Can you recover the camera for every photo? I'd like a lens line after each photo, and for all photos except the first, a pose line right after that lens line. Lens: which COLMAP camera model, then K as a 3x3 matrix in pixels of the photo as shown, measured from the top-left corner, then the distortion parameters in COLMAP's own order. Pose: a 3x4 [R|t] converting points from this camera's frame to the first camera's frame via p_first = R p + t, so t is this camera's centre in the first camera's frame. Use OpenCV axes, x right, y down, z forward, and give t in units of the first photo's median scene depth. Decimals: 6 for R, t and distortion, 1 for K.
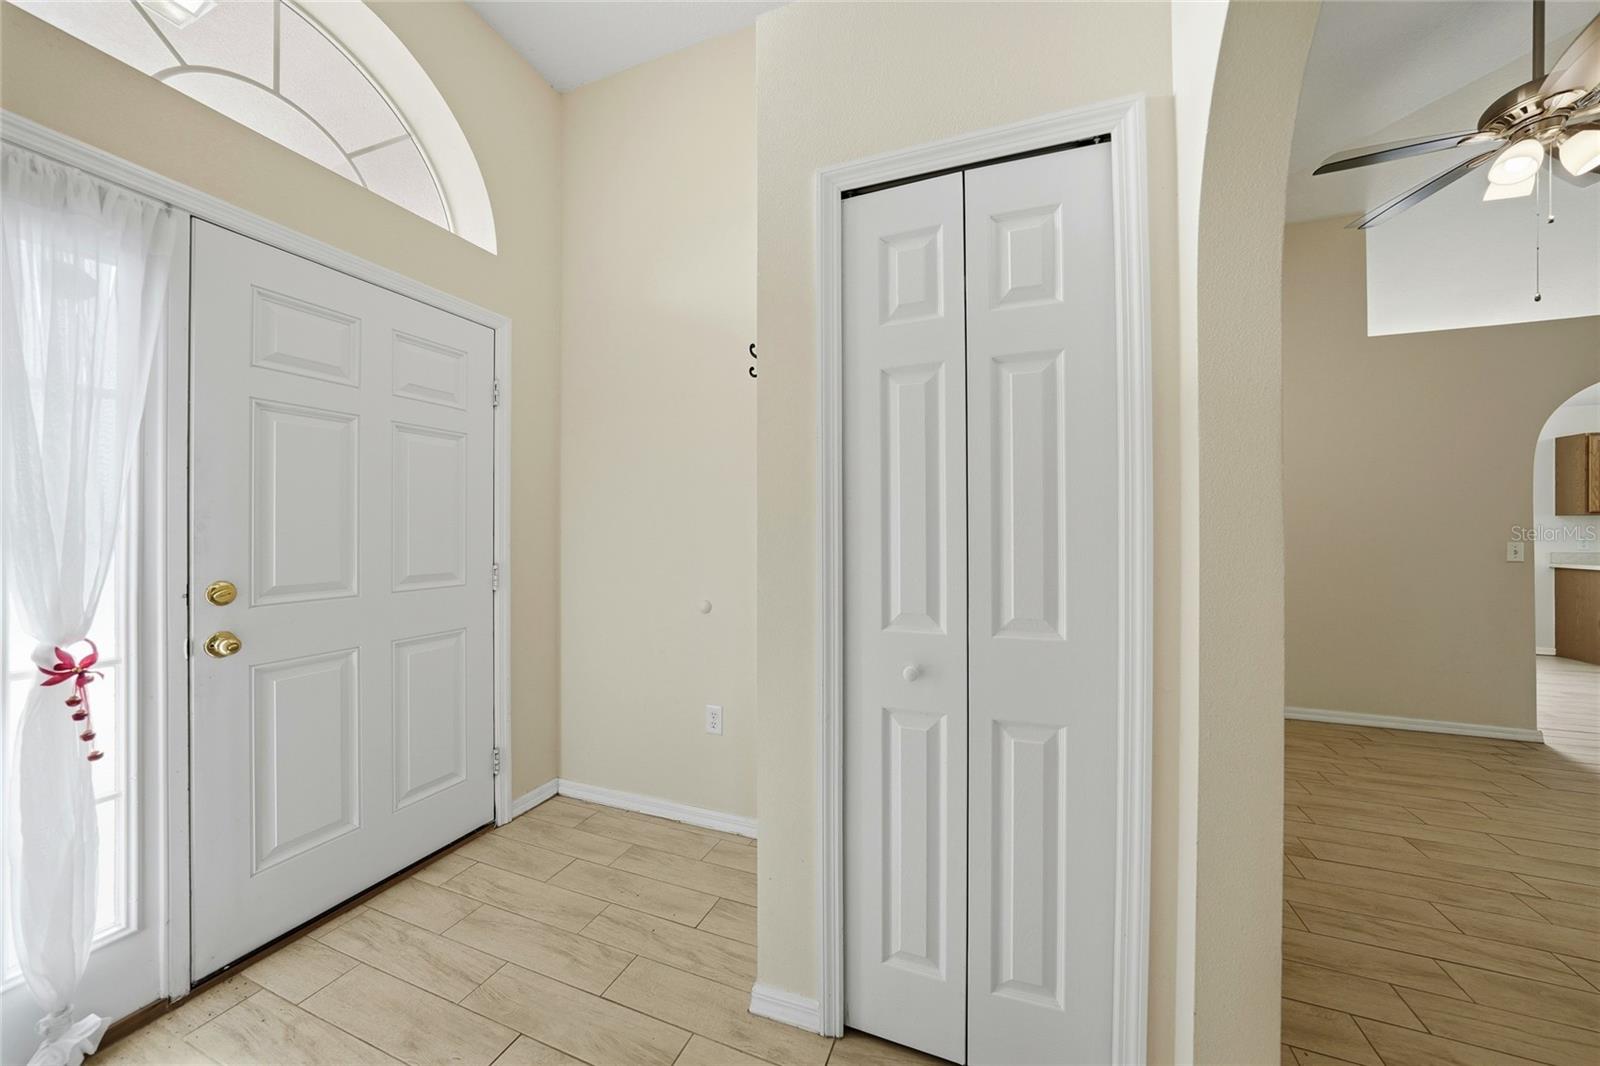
lens RADIAL K [[536.1, 0, 814.4], [0, 536.1, 542.0], [0, 0, 1]] dist [0.001244, 0.000274]
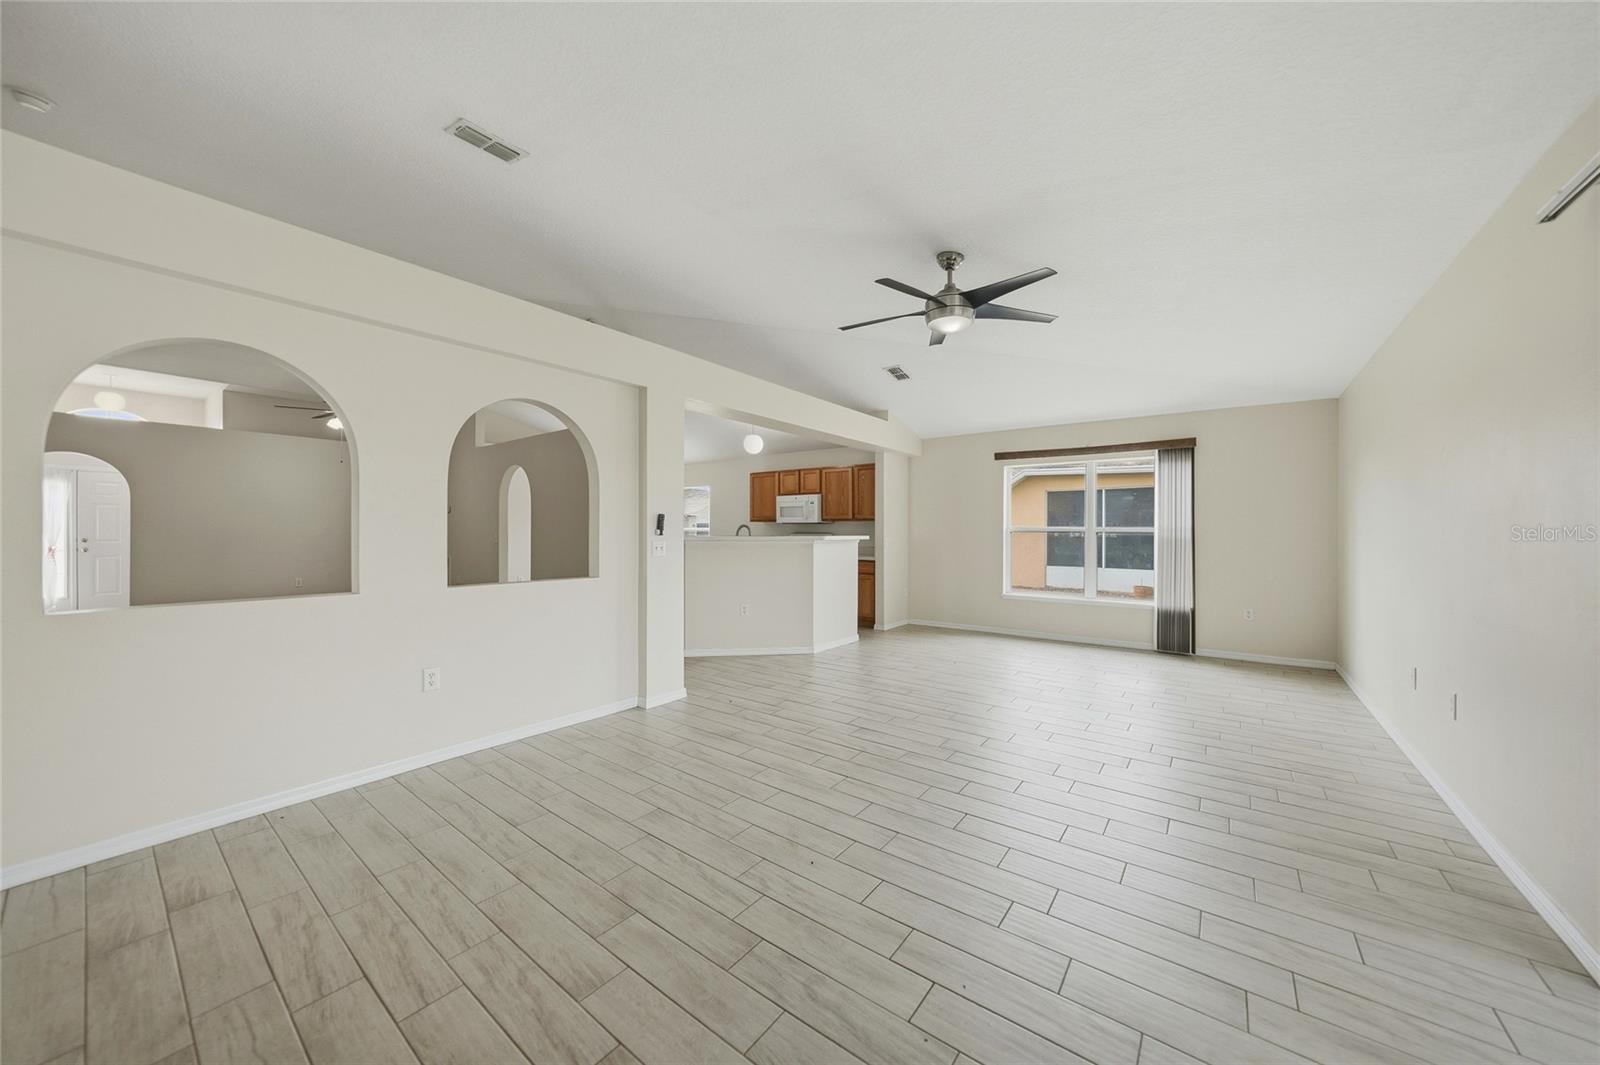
lens RADIAL K [[562.0, 0, 794.2], [0, 562.0, 531.0], [0, 0, 1]] dist [-0.022611, 0.003777]
pose [[0.956403, 0.010965, -0.291844, 3.977301], [-0.013079, 0.999900, -0.005293, -0.029410], [0.291757, 0.008879, 0.956451, -1.166573]]
